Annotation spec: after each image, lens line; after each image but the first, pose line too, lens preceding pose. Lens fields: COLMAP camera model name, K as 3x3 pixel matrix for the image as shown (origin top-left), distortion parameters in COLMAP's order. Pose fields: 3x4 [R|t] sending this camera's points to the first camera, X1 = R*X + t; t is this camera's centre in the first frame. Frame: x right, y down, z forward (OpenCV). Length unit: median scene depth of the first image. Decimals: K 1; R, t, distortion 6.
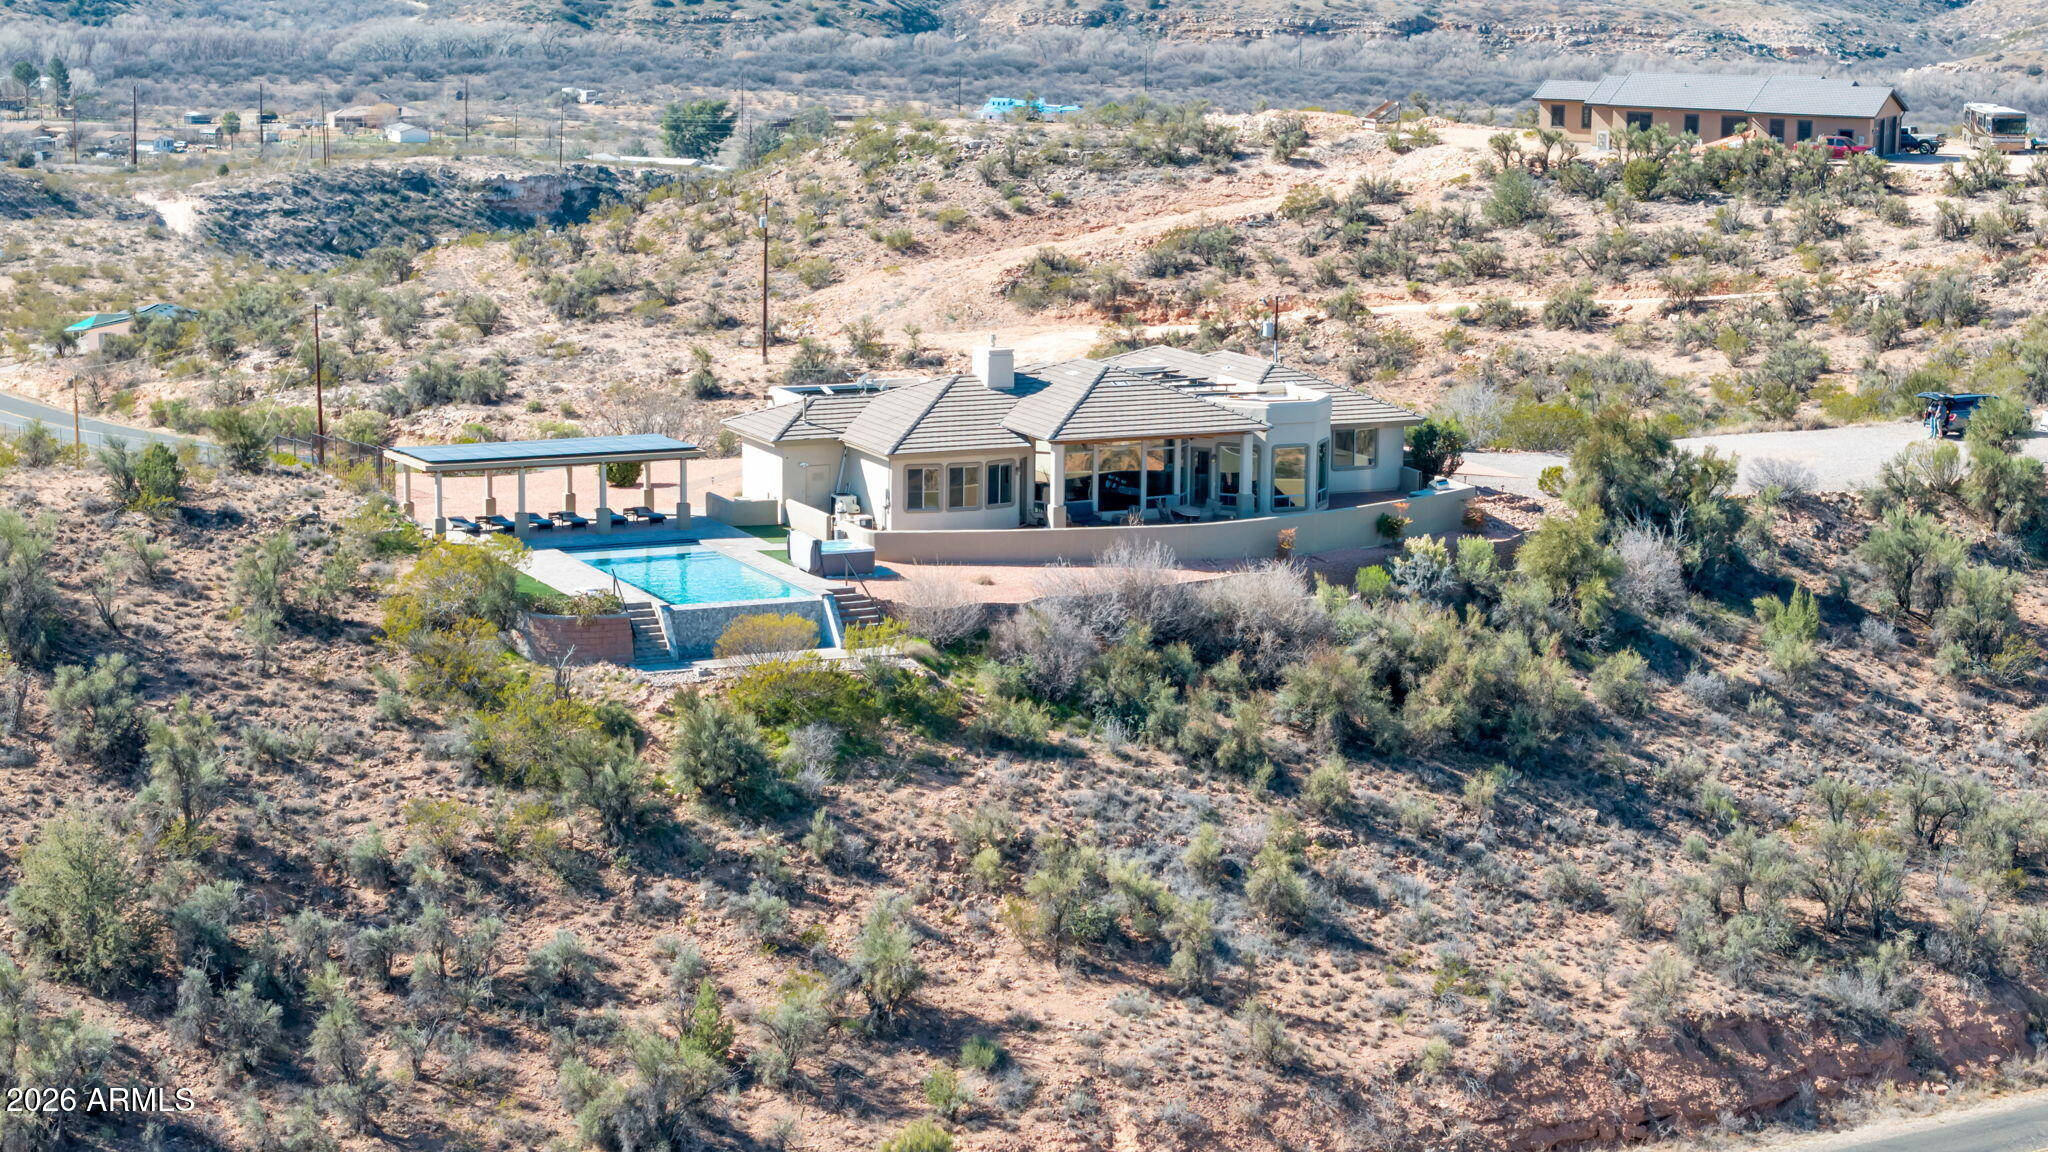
lens RADIAL K [[4065.1, 0, 1024.0], [0, 4065.1, 576.0], [0, 0, 1]] dist [-0.048517, -0.007077]
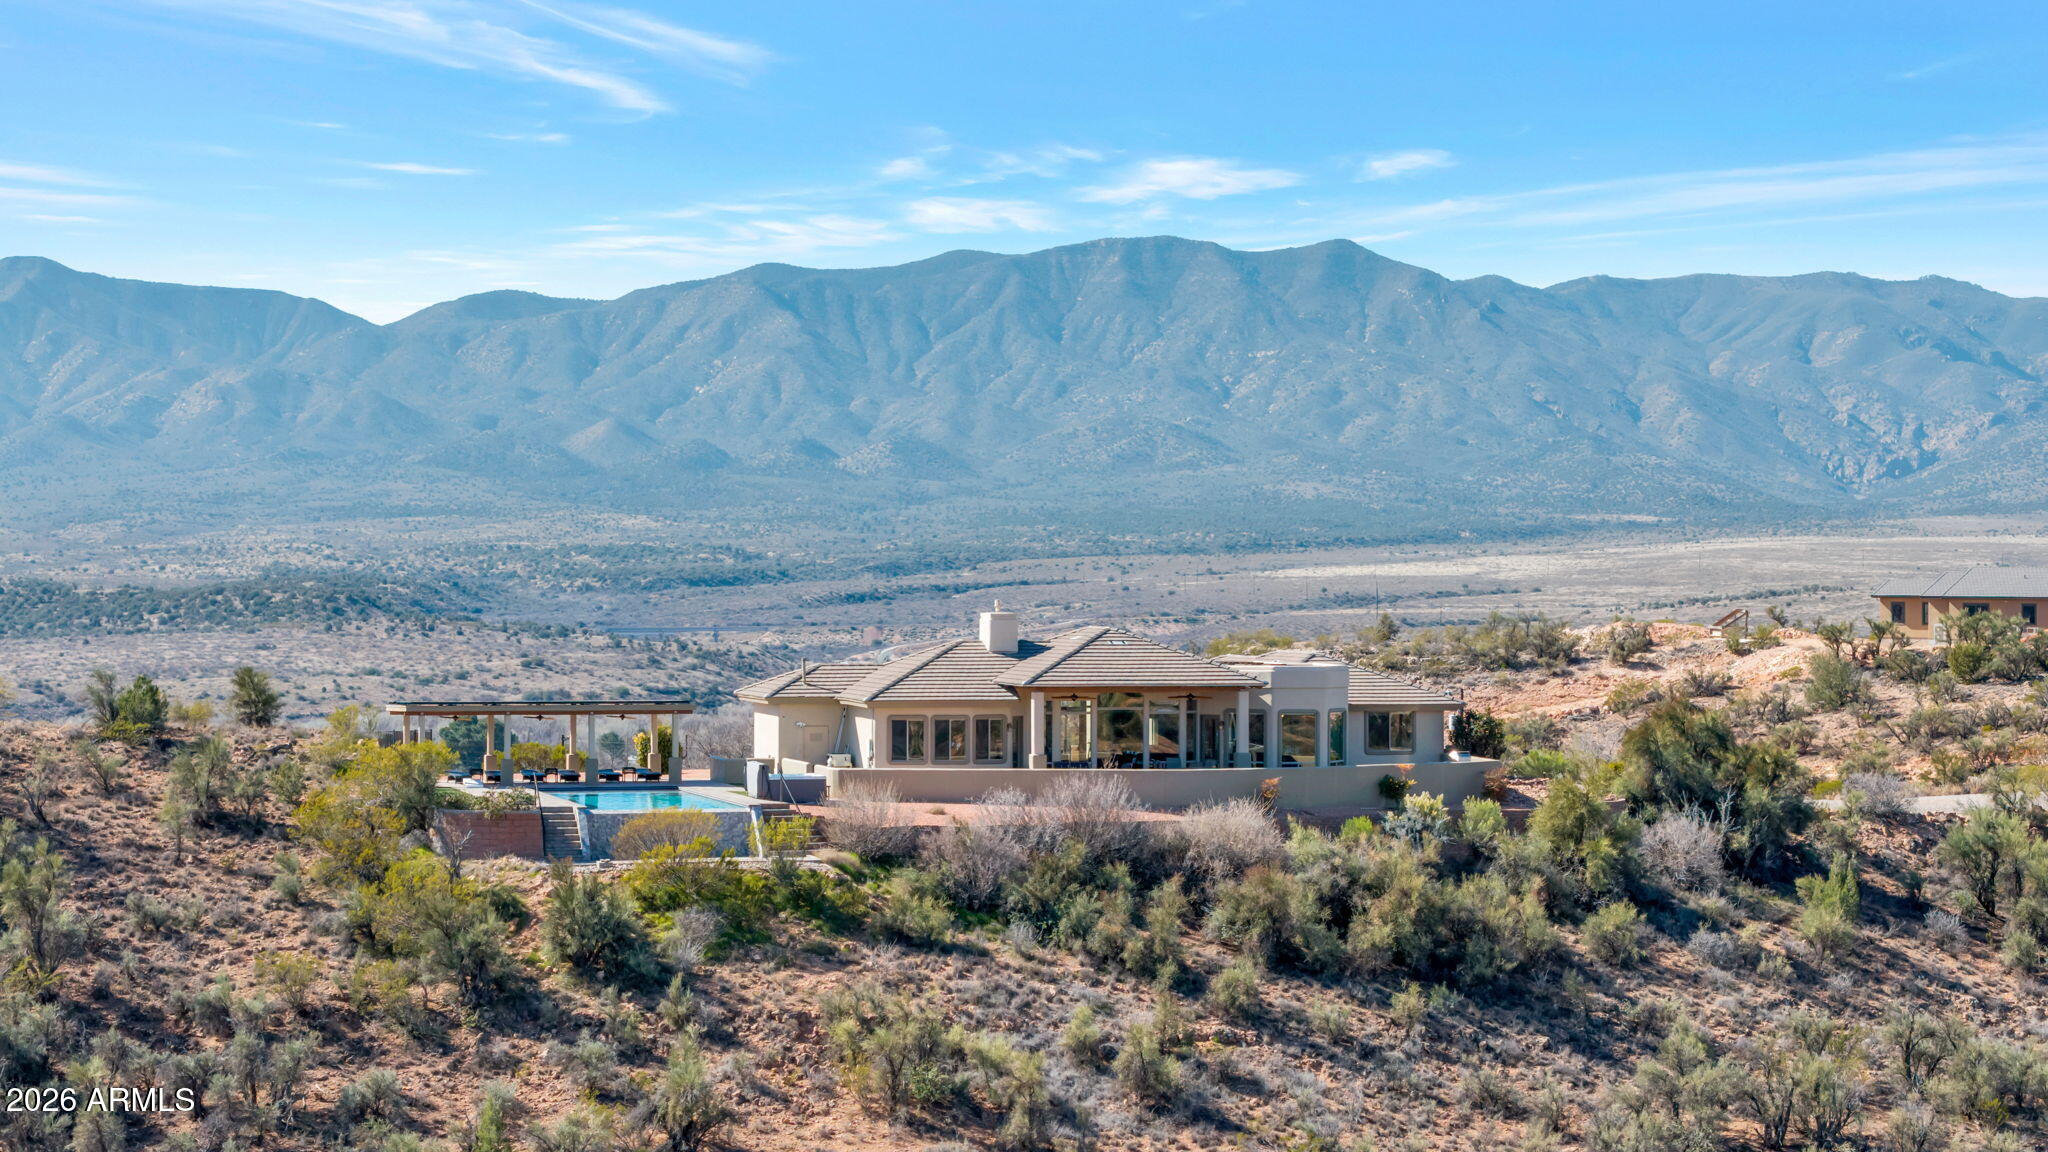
lens RADIAL K [[4065.1, 0, 1024.0], [0, 4065.1, 576.0], [0, 0, 1]] dist [-0.048517, -0.007077]
pose [[0.989156, -0.008175, -0.146644, 0.163675], [-0.017022, 0.985341, -0.169746, 0.117393], [0.145882, 0.170401, 0.974516, 0.034245]]
